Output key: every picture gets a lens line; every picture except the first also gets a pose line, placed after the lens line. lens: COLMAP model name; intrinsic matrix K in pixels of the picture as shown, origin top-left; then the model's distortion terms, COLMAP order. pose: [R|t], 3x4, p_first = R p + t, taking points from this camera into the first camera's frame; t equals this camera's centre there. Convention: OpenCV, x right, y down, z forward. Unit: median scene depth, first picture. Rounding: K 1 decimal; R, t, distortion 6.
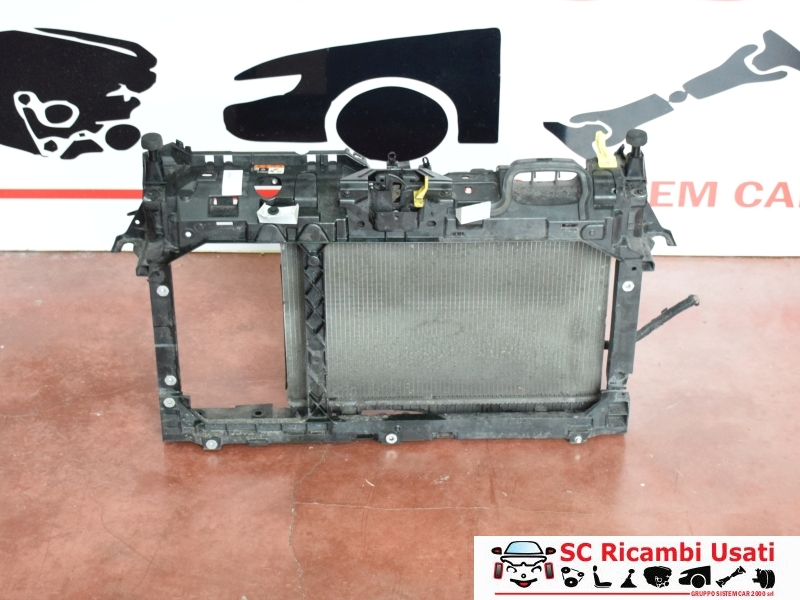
lens RADIAL K [[1415.8, 0, 398.9], [0, 1415.8, 301.9], [0, 0, 1]] dist [0.032629, 0.000000]
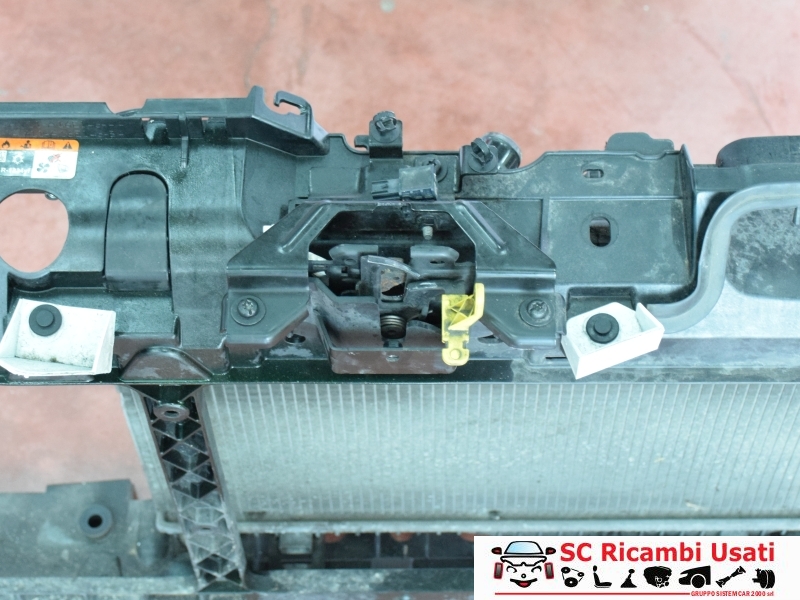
lens RADIAL K [[1776.0, 0, 399.8], [0, 1776.0, 298.9], [0, 0, 1]] dist [-0.010988, 0.000000]
pose [[0.999641, 0.011681, -0.024110, 0.009588], [0.000825, 0.886101, 0.463491, -0.255044], [0.026778, -0.463345, 0.885773, 0.568444]]
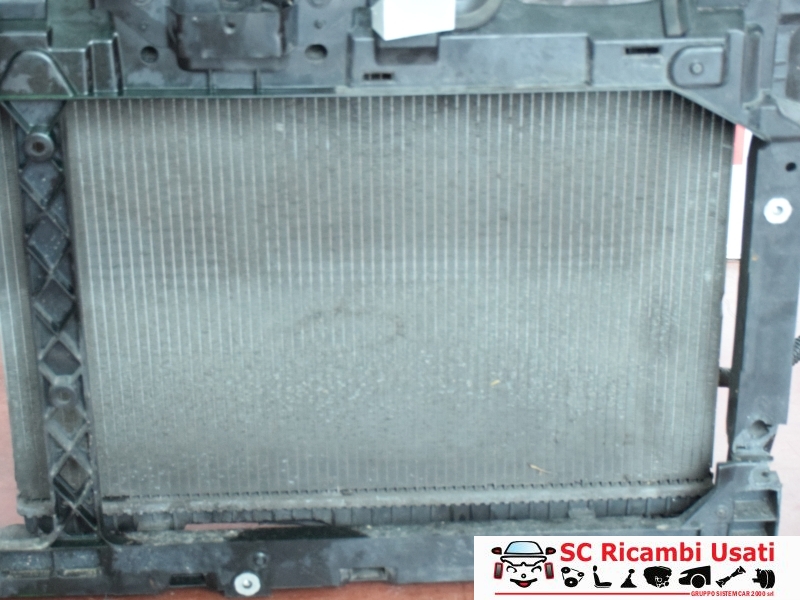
lens RADIAL K [[1776.0, 0, 401.7], [0, 1776.0, 298.8], [0, 0, 1]] dist [-0.010988, 0.000000]
pose [[0.999738, -0.014394, 0.017810, 0.035339], [0.016289, 0.993654, -0.111295, 0.072425], [-0.016095, 0.111556, 0.993628, 0.450457]]
